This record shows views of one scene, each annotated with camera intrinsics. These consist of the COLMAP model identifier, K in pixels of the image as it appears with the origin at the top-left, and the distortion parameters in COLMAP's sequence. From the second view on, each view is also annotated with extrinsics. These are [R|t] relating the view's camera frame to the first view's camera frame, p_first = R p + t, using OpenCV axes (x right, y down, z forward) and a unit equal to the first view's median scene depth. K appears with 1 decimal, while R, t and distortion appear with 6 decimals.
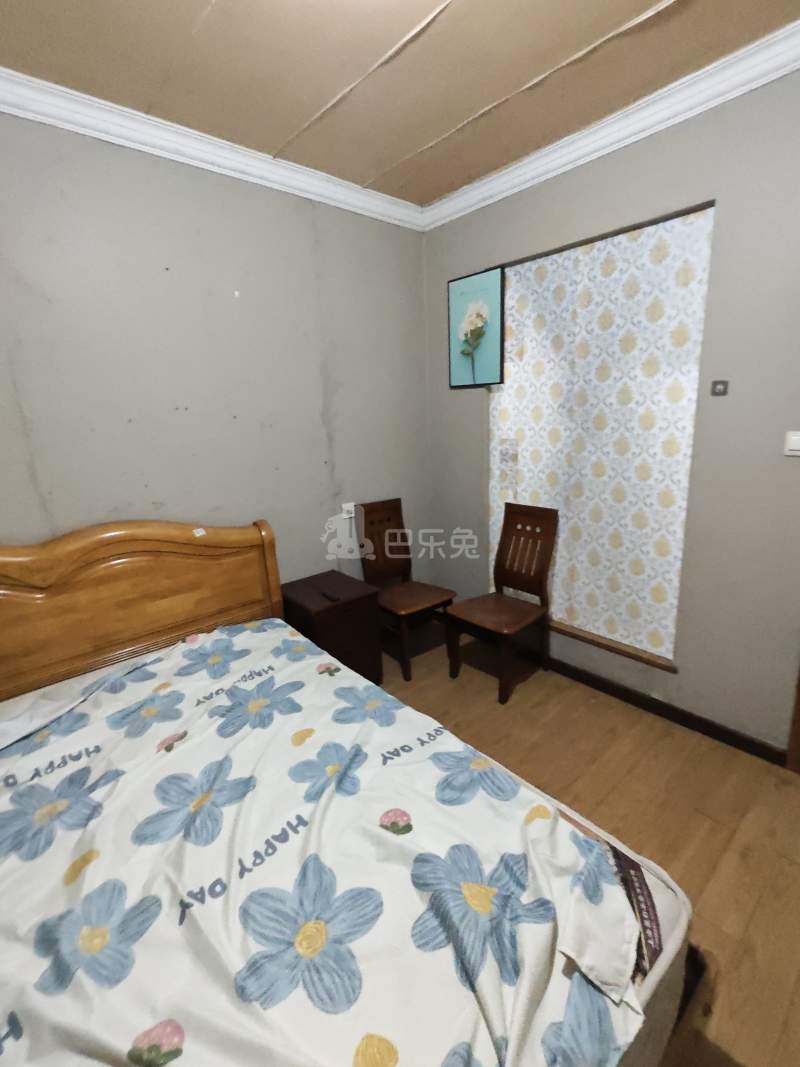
lens RADIAL K [[488.0, 0, 413.7], [0, 488.0, 525.9], [0, 0, 1]] dist [0.004356, -0.001356]
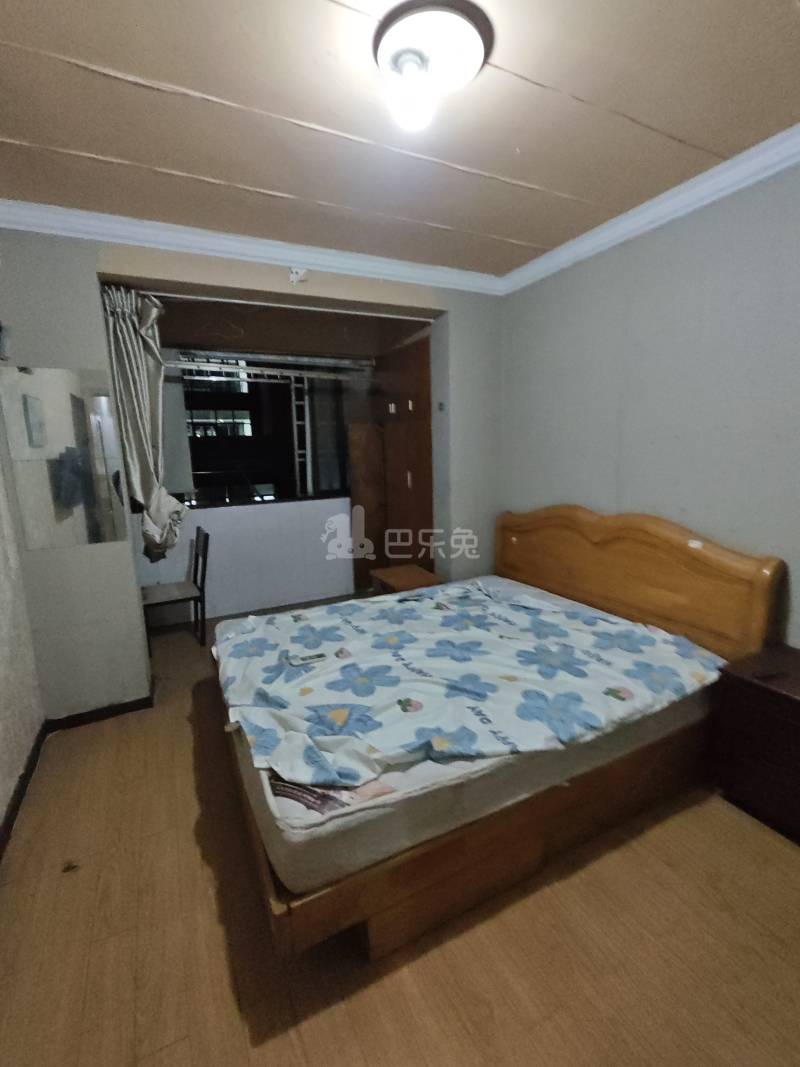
lens RADIAL K [[488.0, 0, 418.5], [0, 488.0, 525.7], [0, 0, 1]] dist [0.004356, -0.001356]
pose [[-0.244891, 0.205237, -0.947579, 1.001322], [-0.193628, 0.947297, 0.255217, -0.255425], [0.950019, 0.245979, -0.192245, 0.903619]]
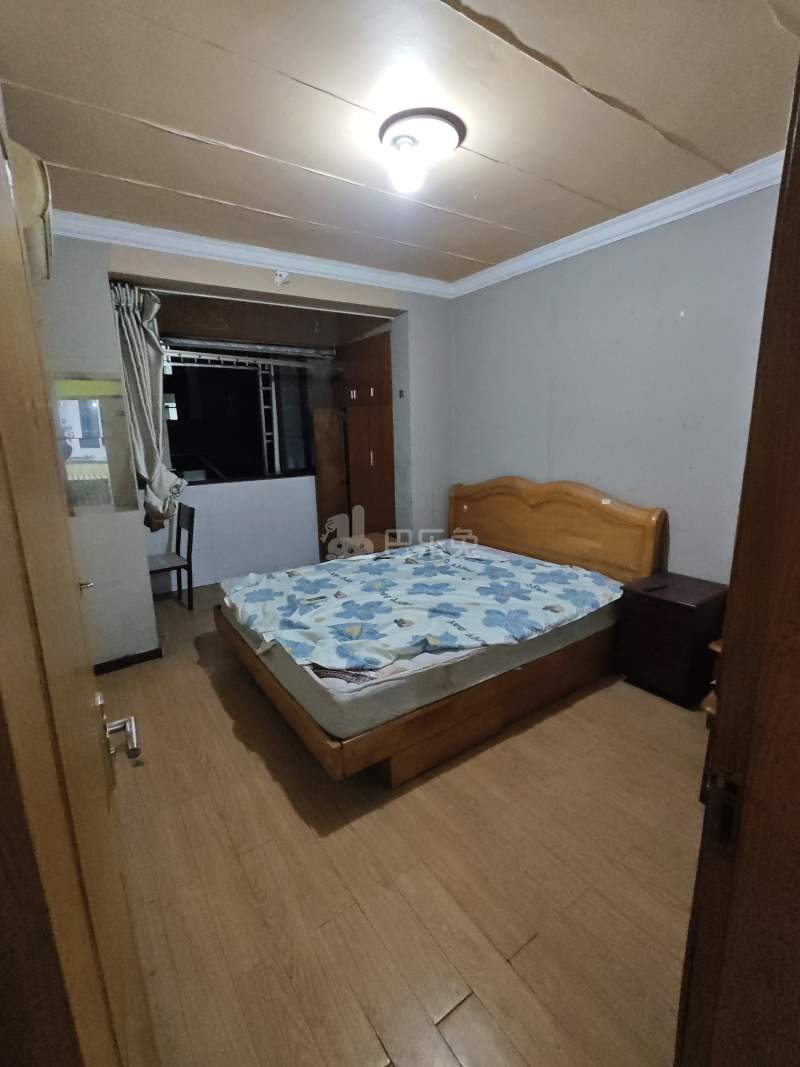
lens RADIAL K [[488.0, 0, 420.6], [0, 488.0, 528.7], [0, 0, 1]] dist [0.004356, -0.001356]
pose [[-0.104610, 0.242931, -0.964387, 1.406655], [-0.206606, 0.943242, 0.260015, -0.240674], [0.972816, 0.226449, -0.048482, 0.822898]]
